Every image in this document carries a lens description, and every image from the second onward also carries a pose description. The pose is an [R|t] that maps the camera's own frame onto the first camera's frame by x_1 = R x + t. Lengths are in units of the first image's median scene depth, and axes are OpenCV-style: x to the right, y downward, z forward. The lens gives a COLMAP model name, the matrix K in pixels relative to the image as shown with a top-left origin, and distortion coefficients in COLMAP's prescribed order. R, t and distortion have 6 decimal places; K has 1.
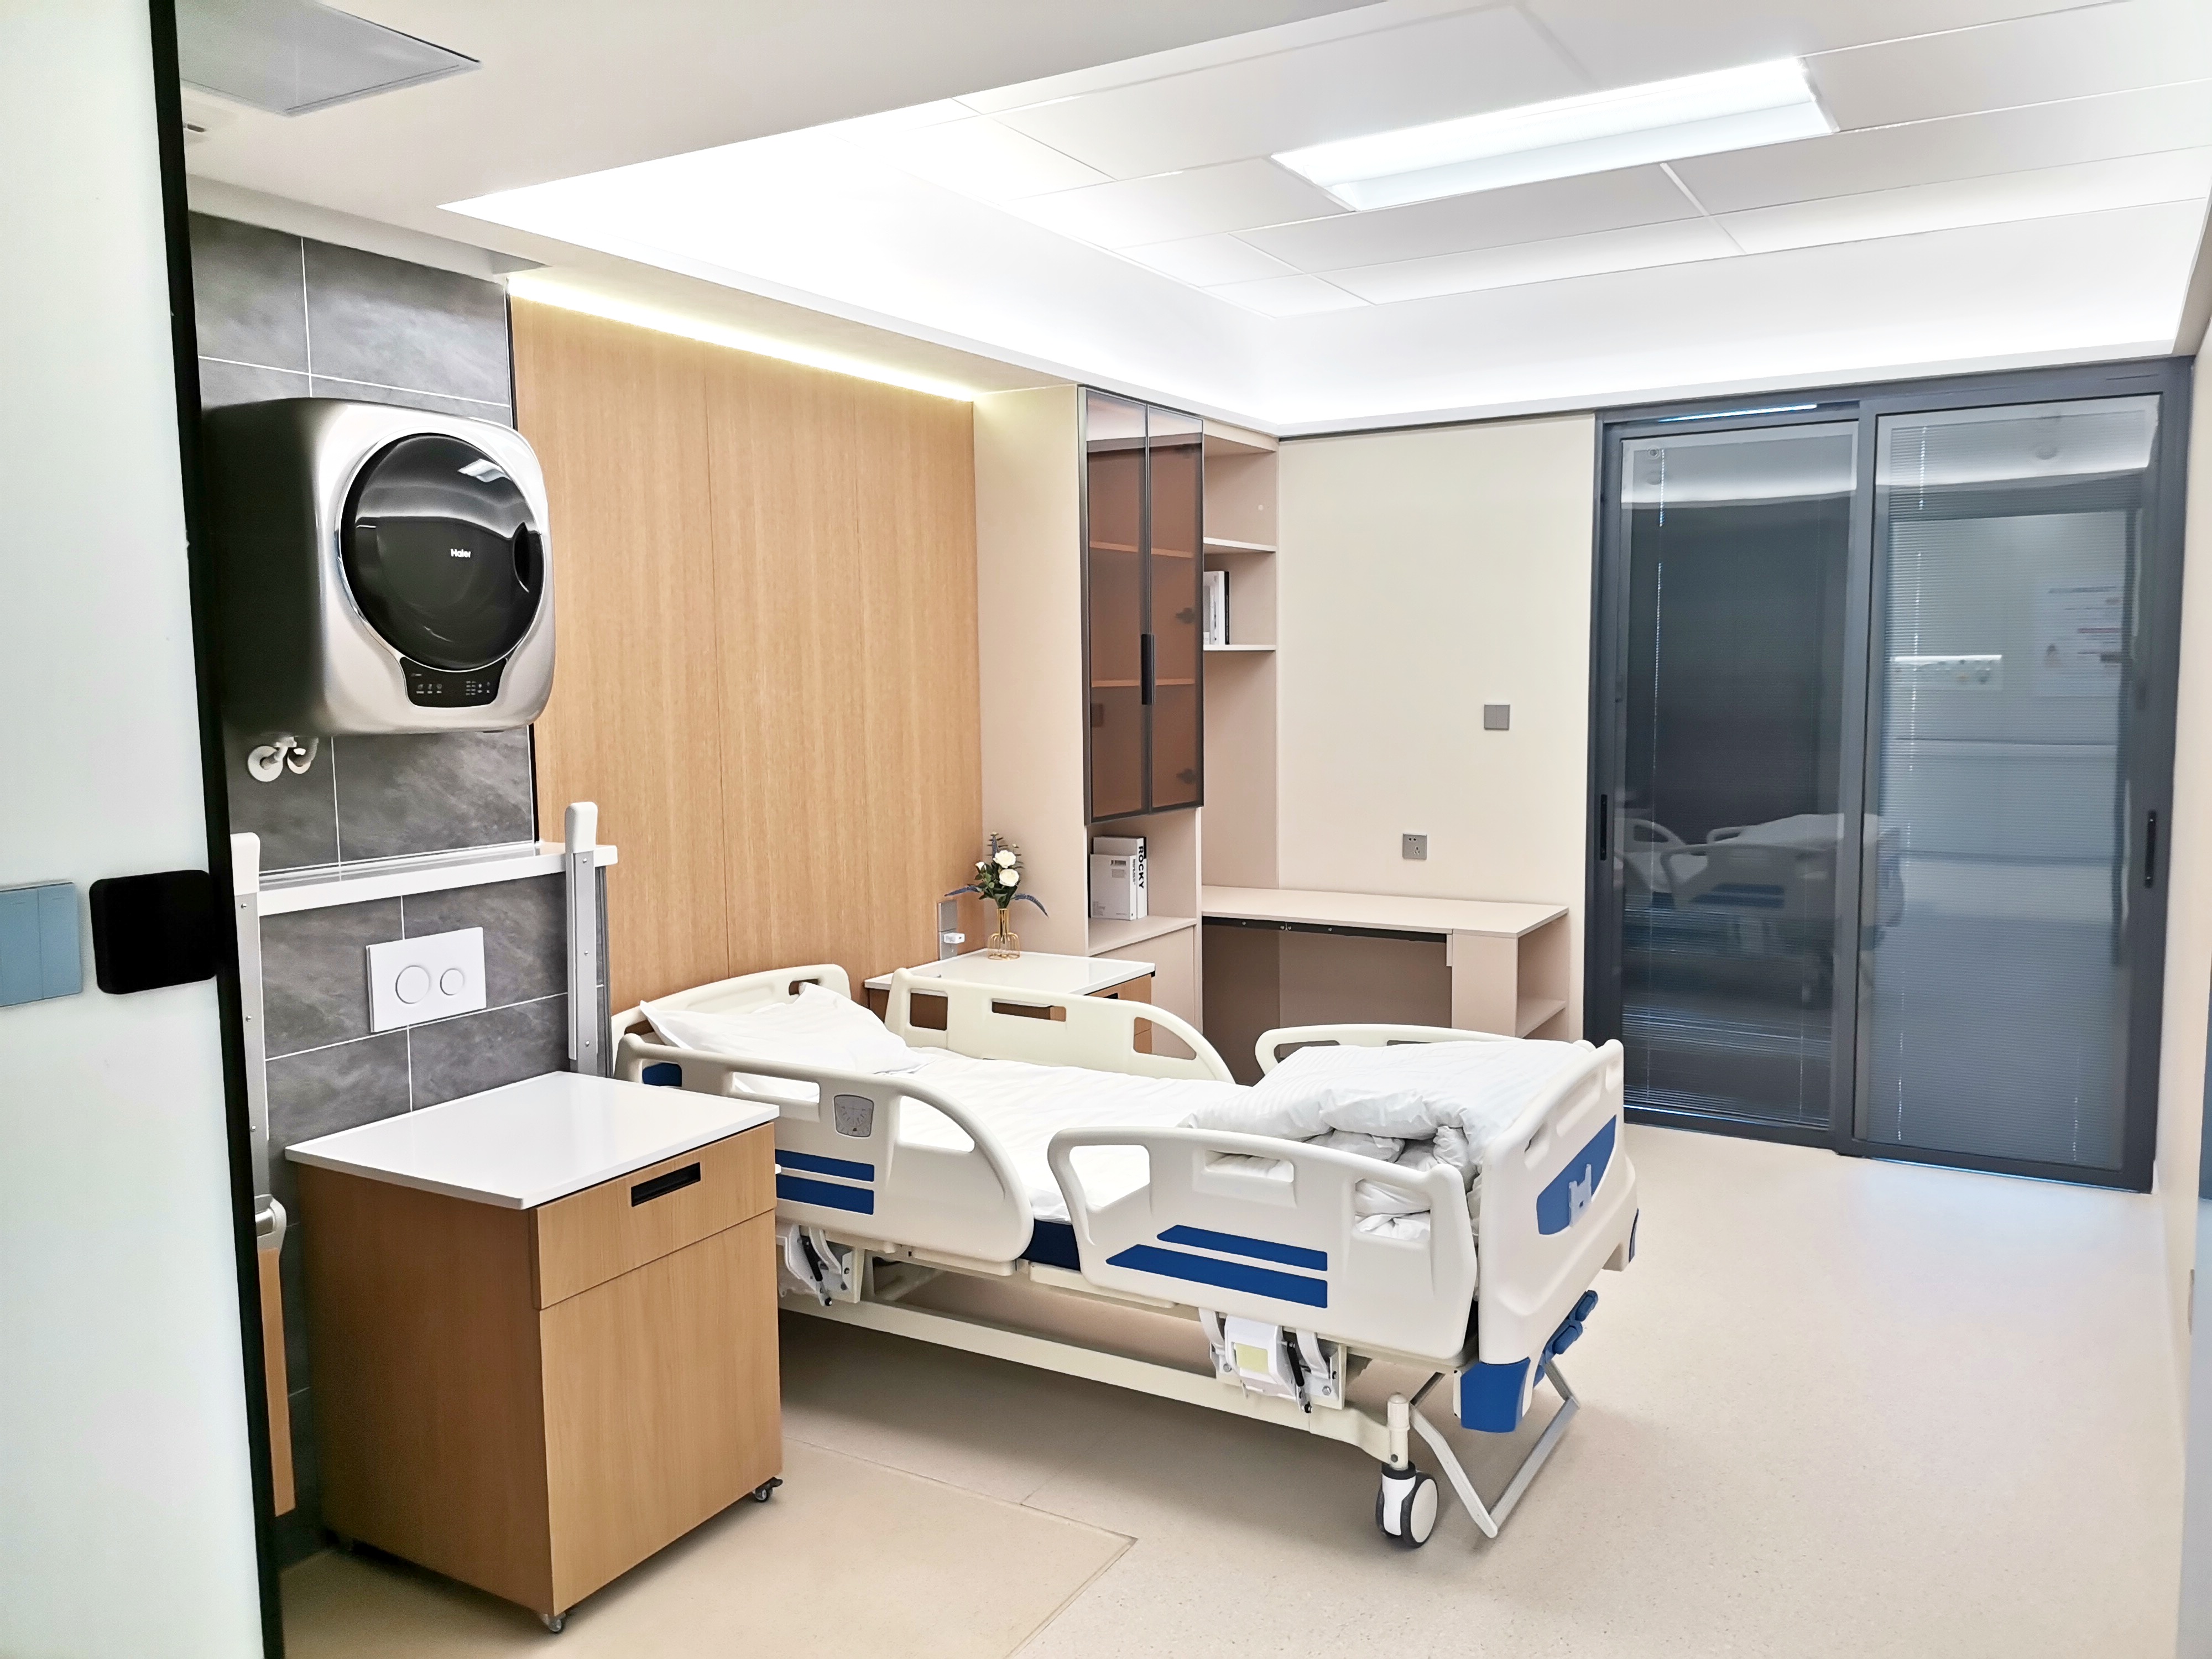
lens RADIAL K [[1648.6, 0, 1147.4], [0, 1648.6, 798.7], [0, 0, 1]] dist [0.046064, -0.052783]
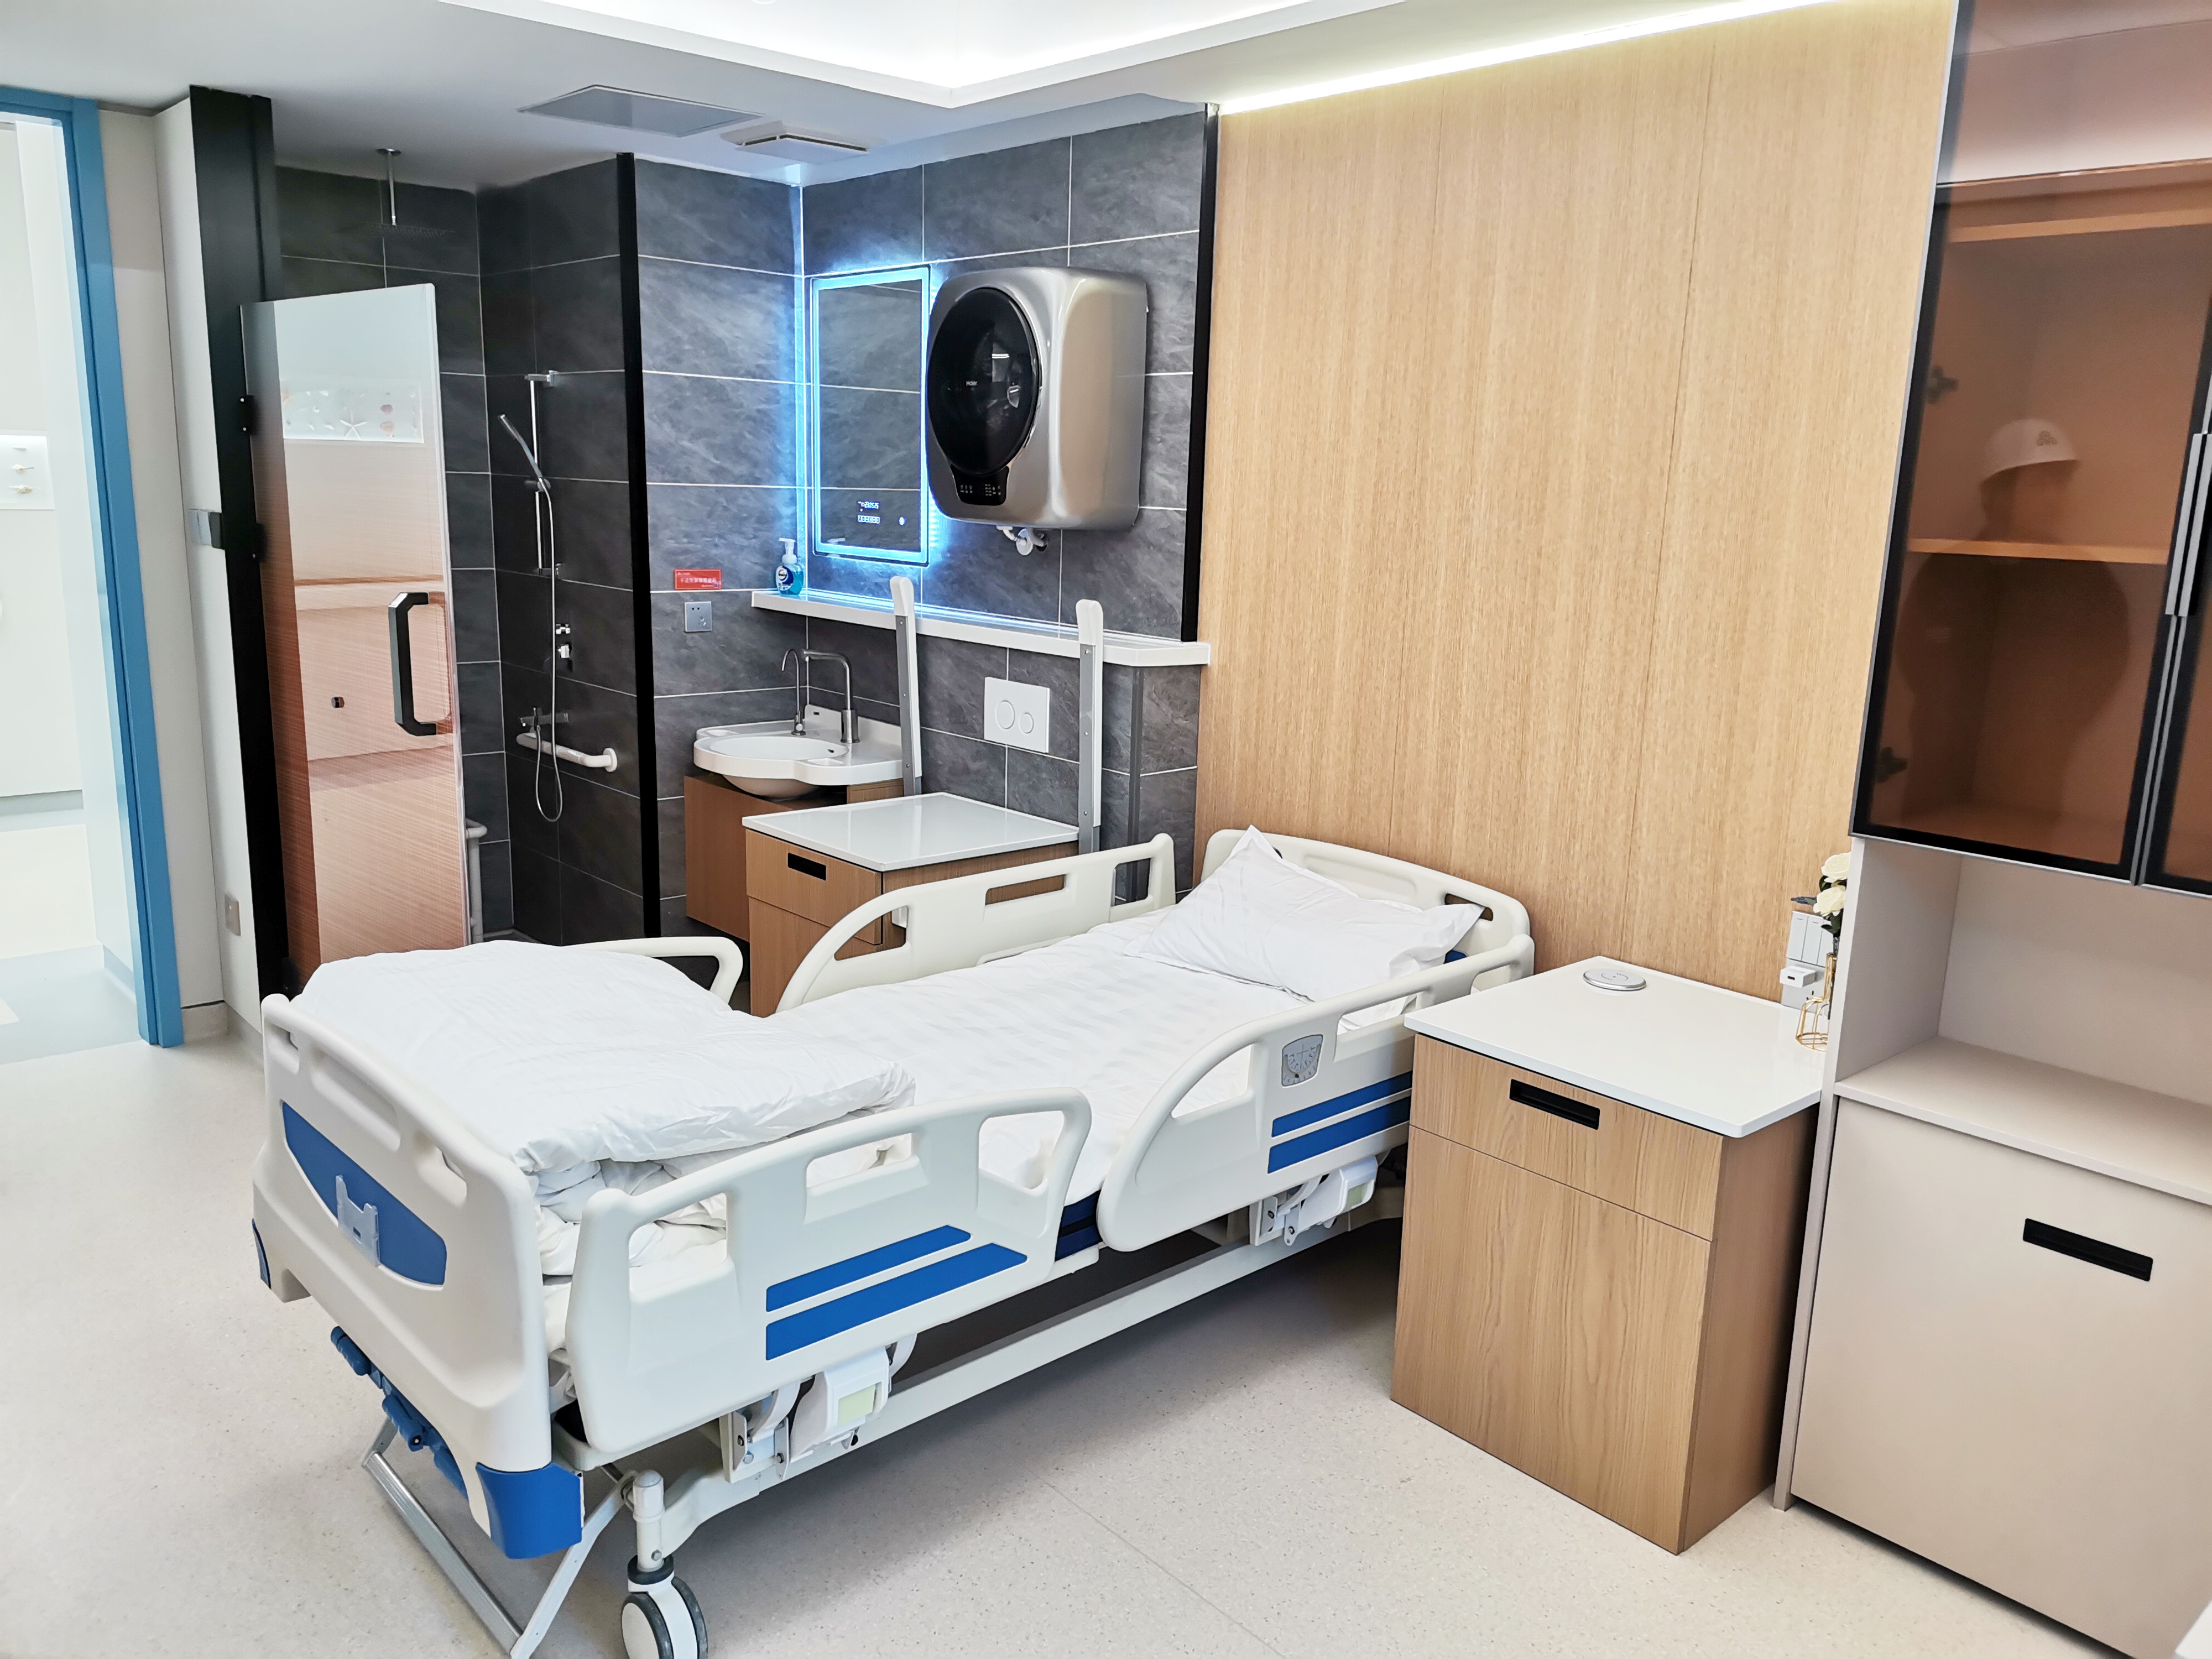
lens RADIAL K [[1648.6, 0, 1088.4], [0, 1648.6, 829.1], [0, 0, 1]] dist [0.046064, -0.052783]
pose [[-0.335401, 0.197532, -0.921134, 0.612049], [-0.101060, 0.964584, 0.243647, -0.102289], [0.936639, 0.174809, -0.303560, 1.157333]]
